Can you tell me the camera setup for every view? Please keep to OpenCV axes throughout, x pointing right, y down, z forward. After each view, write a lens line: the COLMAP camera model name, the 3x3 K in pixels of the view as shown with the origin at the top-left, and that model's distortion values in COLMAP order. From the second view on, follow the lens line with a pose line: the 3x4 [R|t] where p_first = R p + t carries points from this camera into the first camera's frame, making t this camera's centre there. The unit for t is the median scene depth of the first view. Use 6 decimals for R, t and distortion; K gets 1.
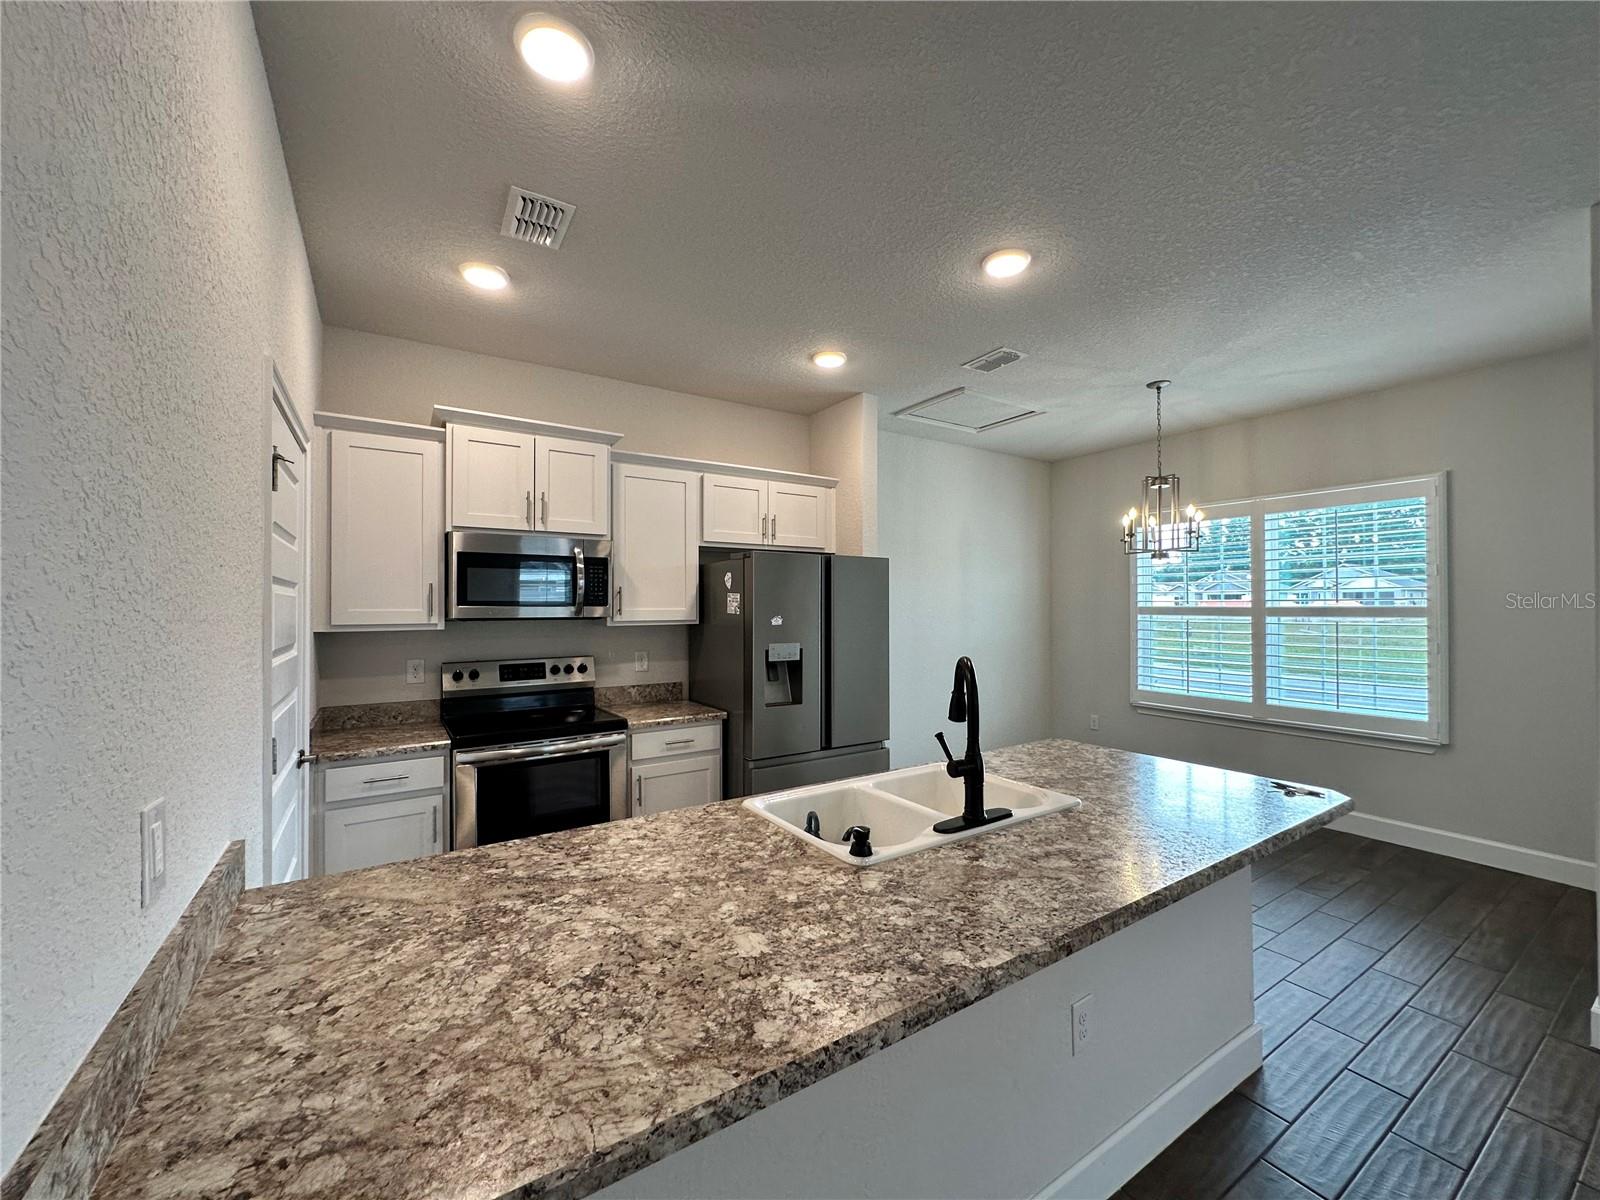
lens RADIAL K [[639.8, 0, 797.3], [0, 639.8, 600.5], [0, 0, 1]] dist [0.000697, 0.000167]
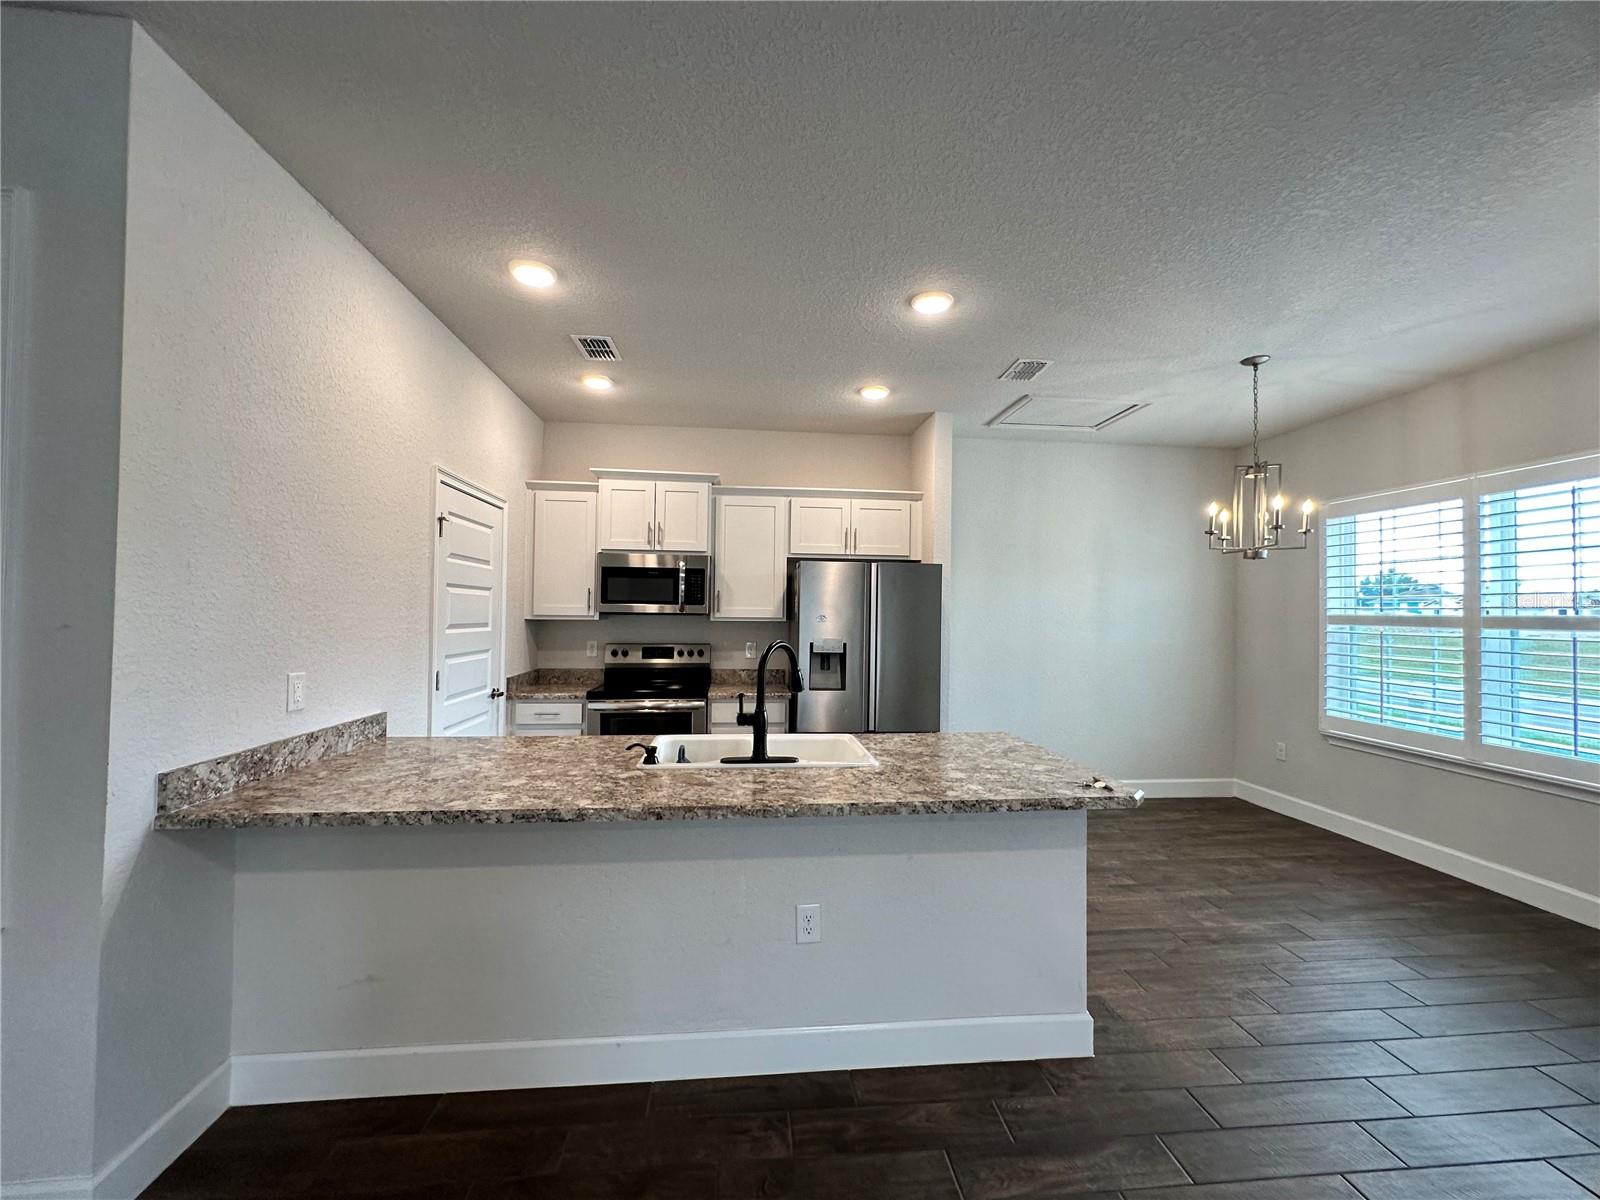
lens RADIAL K [[644.0, 0, 800.0], [0, 644.0, 600.0], [0, 0, 1]] dist [-0.000888, -0.000176]
pose [[0.885776, 0.004416, -0.464092, 0.469204], [-0.010555, 0.999888, -0.010632, 0.009494], [0.463993, 0.014316, 0.885723, -0.078861]]
